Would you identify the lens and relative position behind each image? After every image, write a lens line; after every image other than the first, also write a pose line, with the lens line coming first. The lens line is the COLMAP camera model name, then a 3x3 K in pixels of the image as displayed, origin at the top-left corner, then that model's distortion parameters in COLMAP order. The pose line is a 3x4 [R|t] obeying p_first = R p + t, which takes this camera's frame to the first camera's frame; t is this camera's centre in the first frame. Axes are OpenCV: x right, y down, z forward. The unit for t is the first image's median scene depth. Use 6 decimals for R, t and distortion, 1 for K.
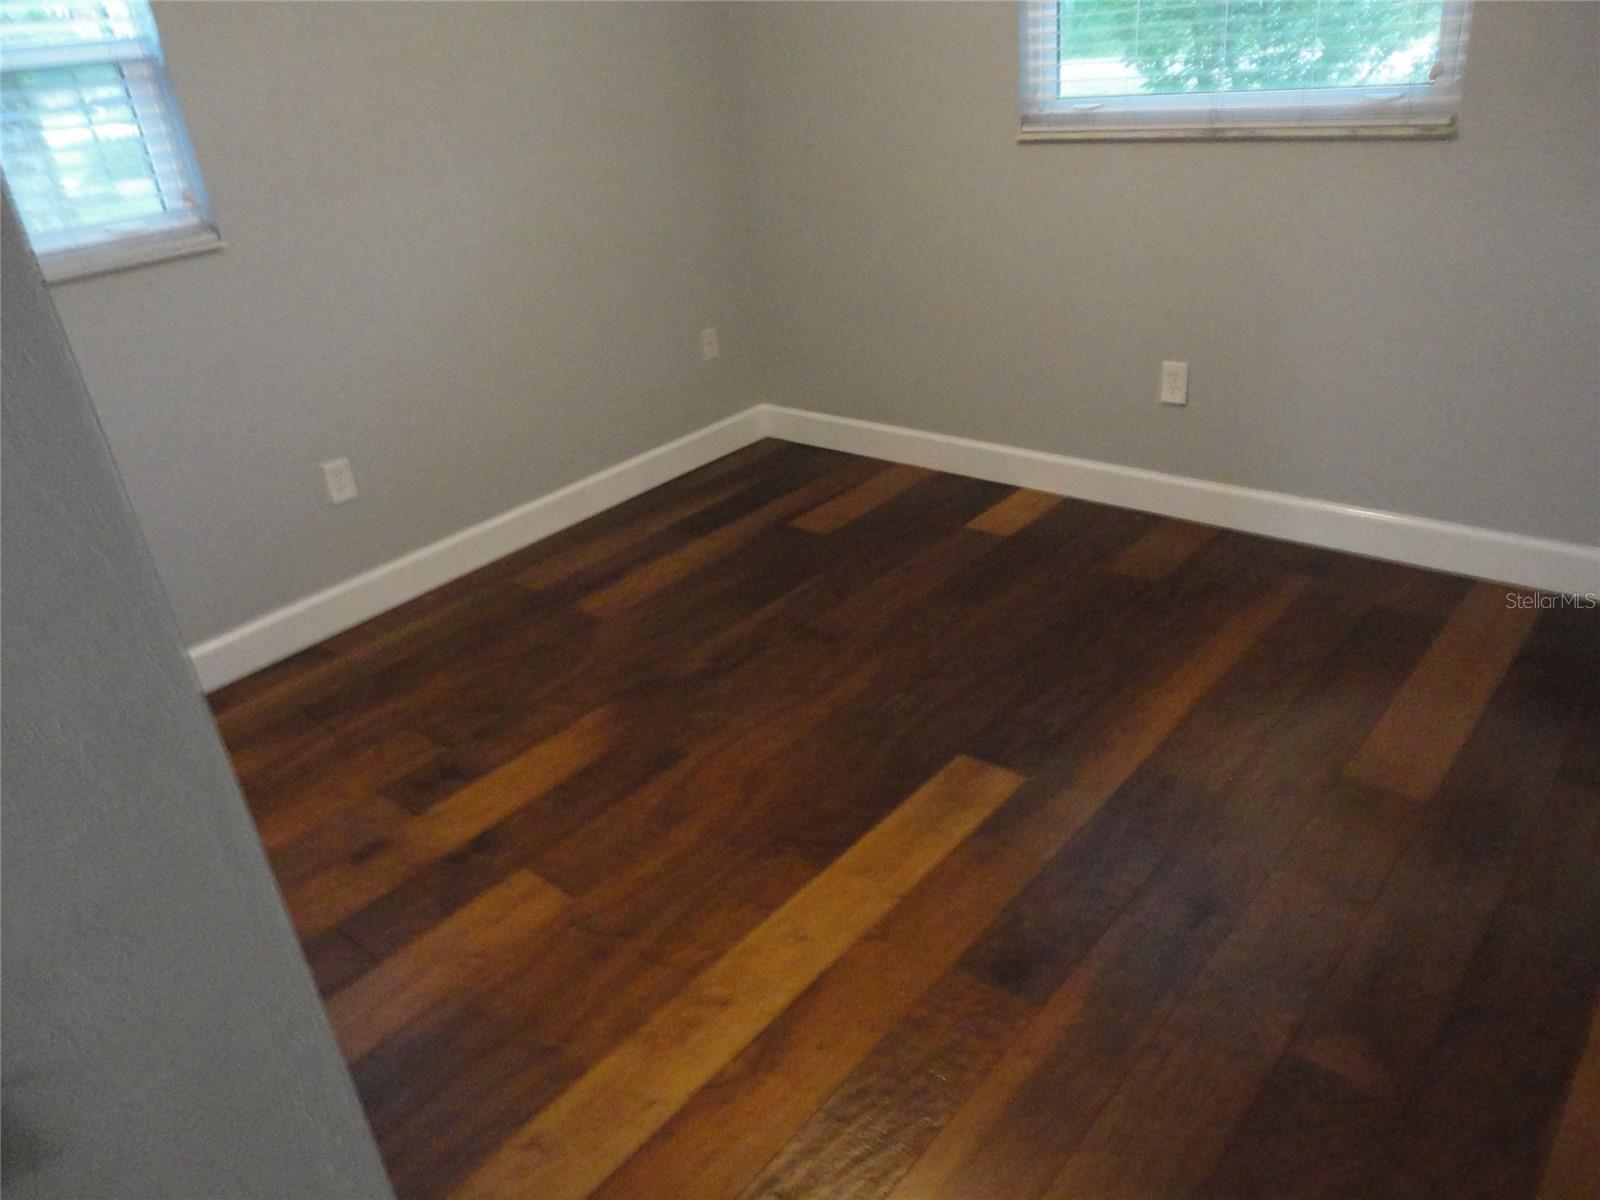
lens RADIAL K [[1171.9, 0, 800.2], [0, 1171.9, 604.2], [0, 0, 1]] dist [-0.003650, 0.008917]
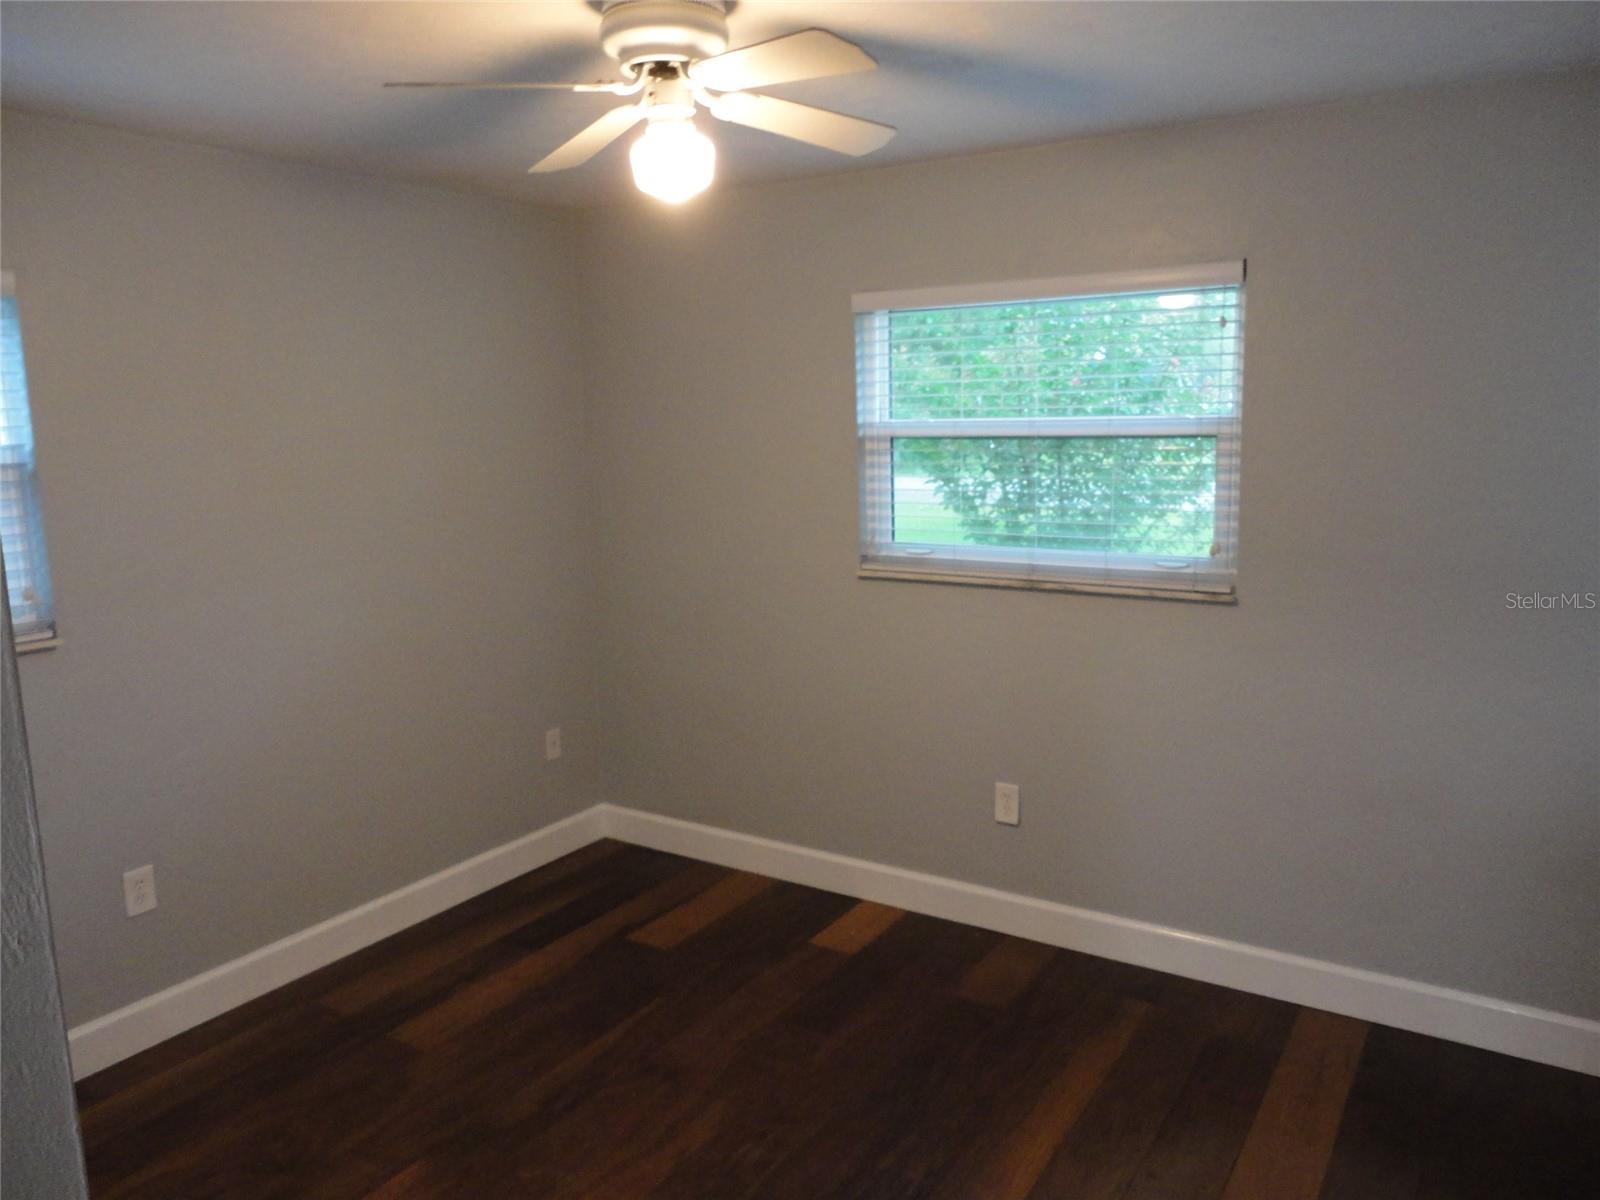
lens RADIAL K [[1171.9, 0, 801.6], [0, 1171.9, 599.6], [0, 0, 1]] dist [-0.003650, 0.008917]
pose [[0.987842, 0.051224, 0.146777, -0.026285], [-0.003051, 0.950362, -0.311130, -0.036076], [-0.155429, 0.306900, 0.938965, -0.011747]]
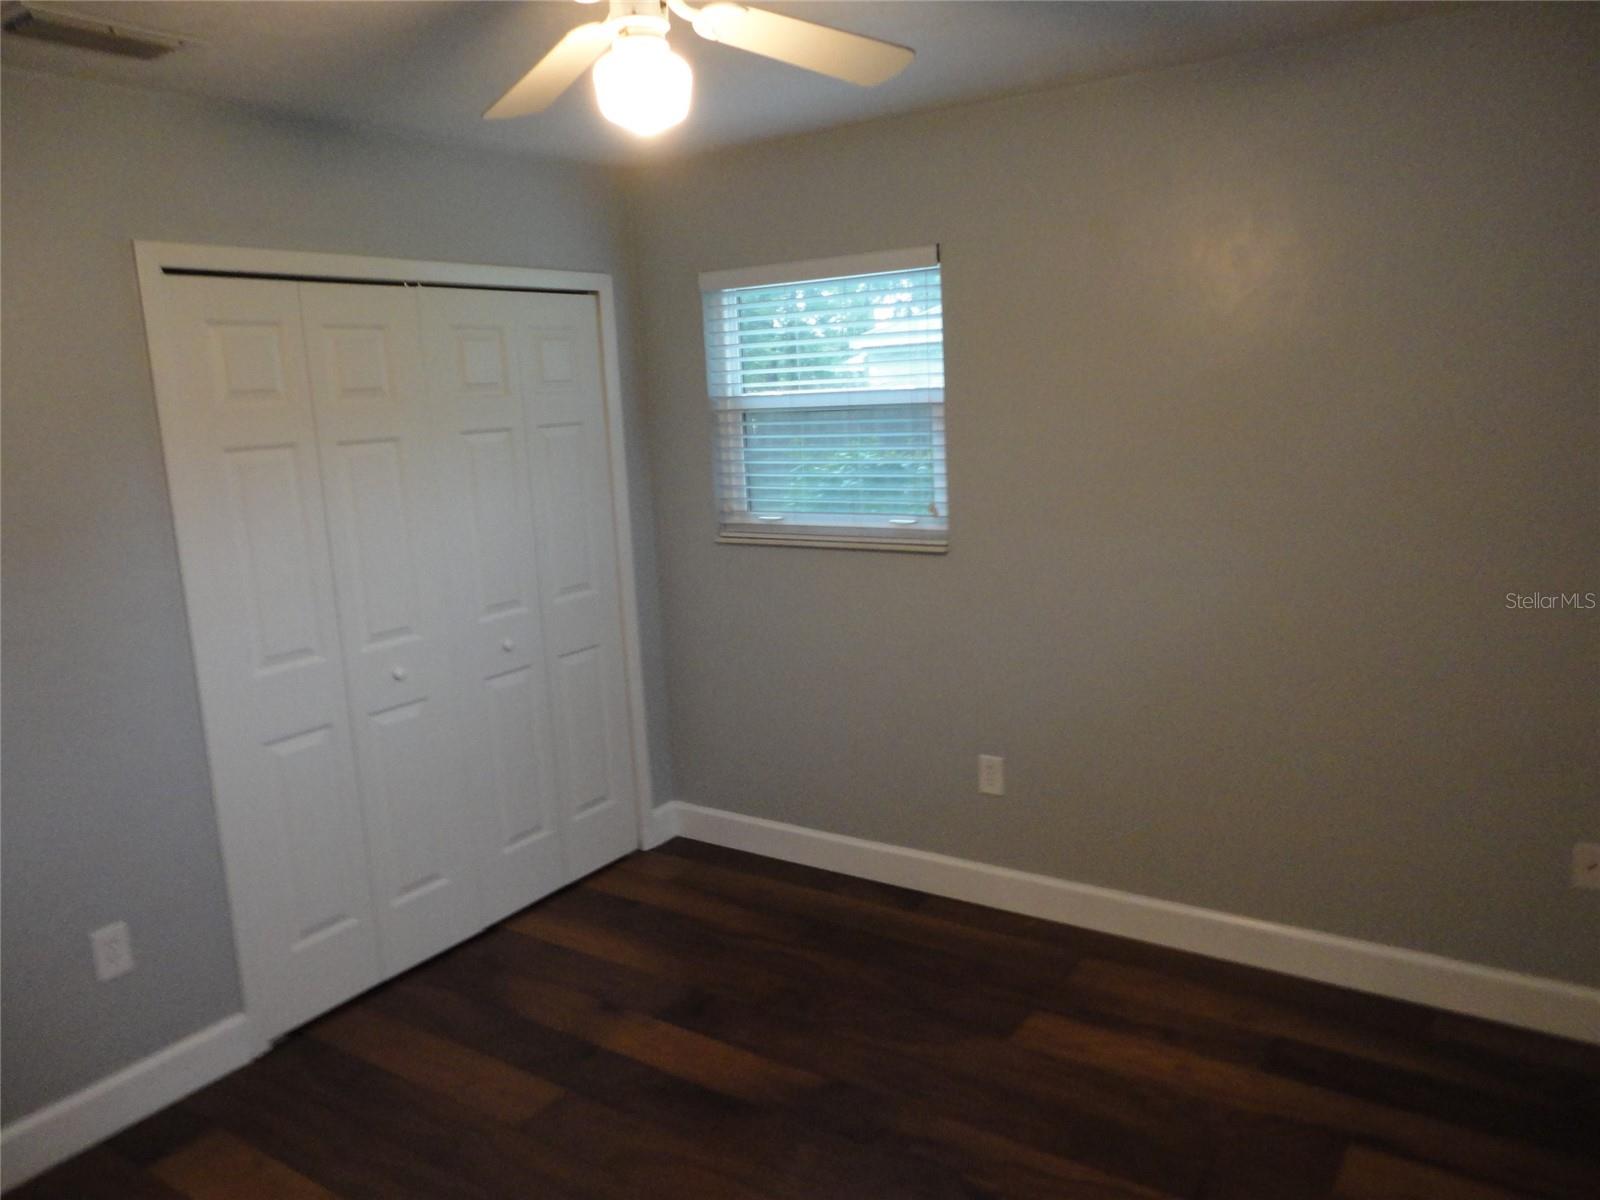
lens RADIAL K [[1171.9, 0, 815.6], [0, 1171.9, 600.3], [0, 0, 1]] dist [-0.003650, 0.008917]
pose [[0.119638, 0.268145, -0.955921, 0.522163], [-0.416509, 0.887566, 0.196843, -0.362738], [0.901225, 0.374600, 0.217871, 0.529774]]
